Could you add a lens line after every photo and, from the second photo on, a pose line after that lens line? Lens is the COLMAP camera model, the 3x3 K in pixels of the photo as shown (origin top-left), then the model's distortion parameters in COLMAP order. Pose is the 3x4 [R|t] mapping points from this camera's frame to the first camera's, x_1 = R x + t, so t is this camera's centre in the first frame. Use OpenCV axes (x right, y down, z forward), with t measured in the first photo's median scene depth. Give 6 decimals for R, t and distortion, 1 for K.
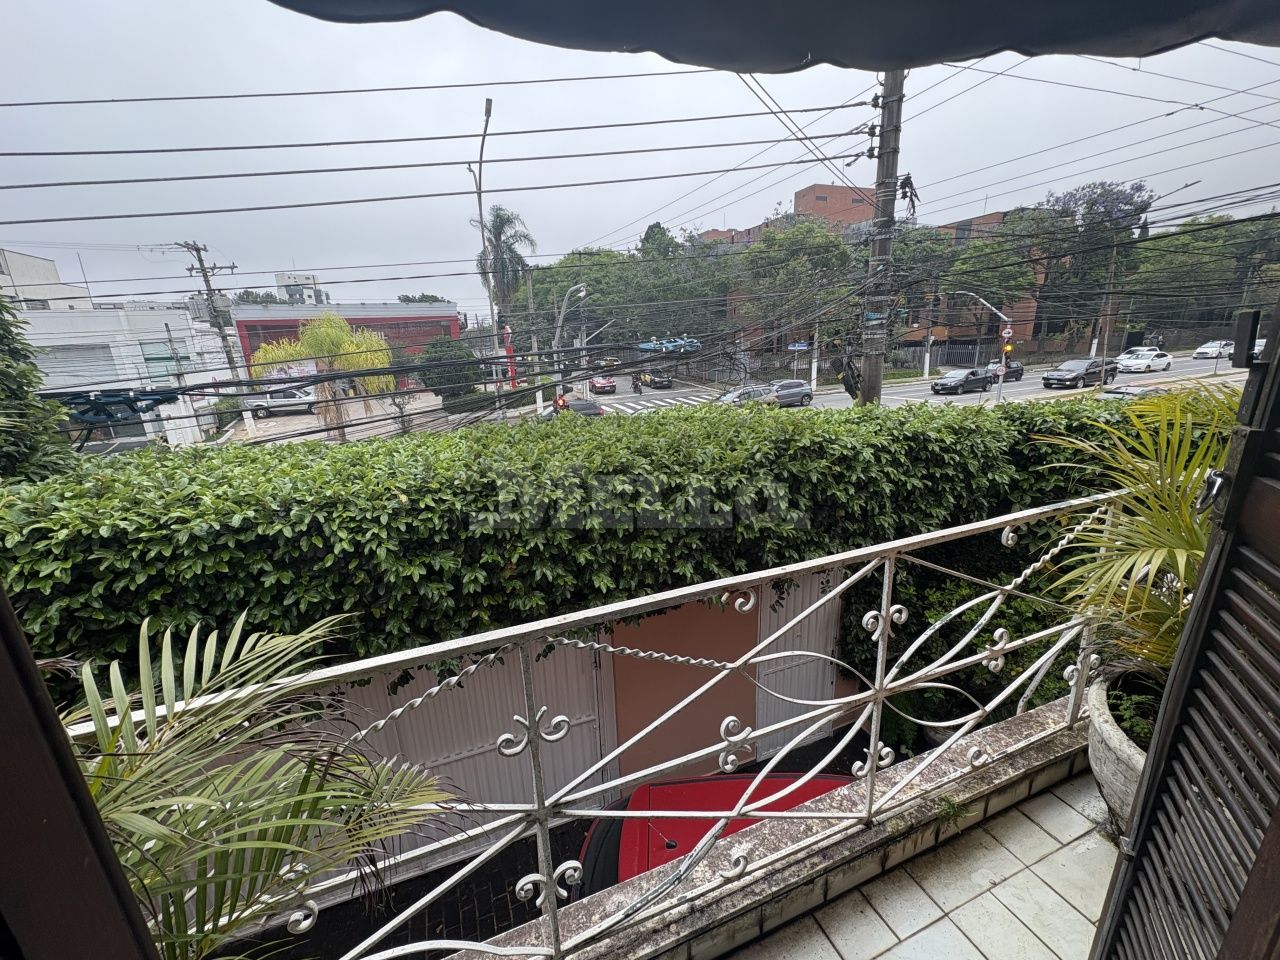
lens RADIAL K [[509.4, 0, 642.5], [0, 509.4, 482.5], [0, 0, 1]] dist [0.001479, 0.000157]
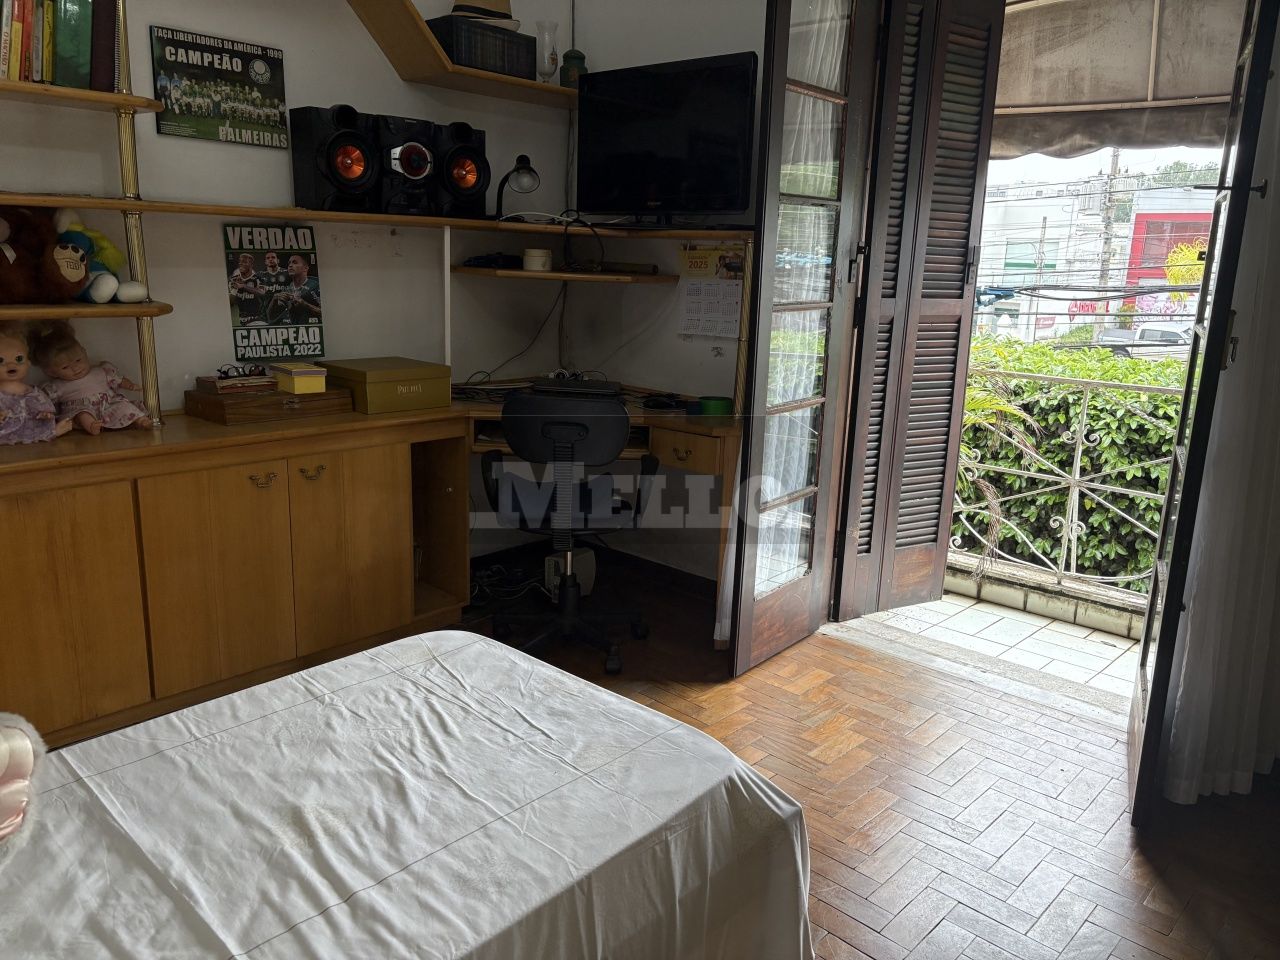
lens RADIAL K [[962.4, 0, 637.4], [0, 962.4, 479.3], [0, 0, 1]] dist [0.011252, 0.002548]
pose [[0.436779, 0.251302, -0.863754, 0.853644], [-0.284683, 0.949451, 0.132277, 0.226213], [0.853334, 0.188120, 0.486242, -0.847834]]
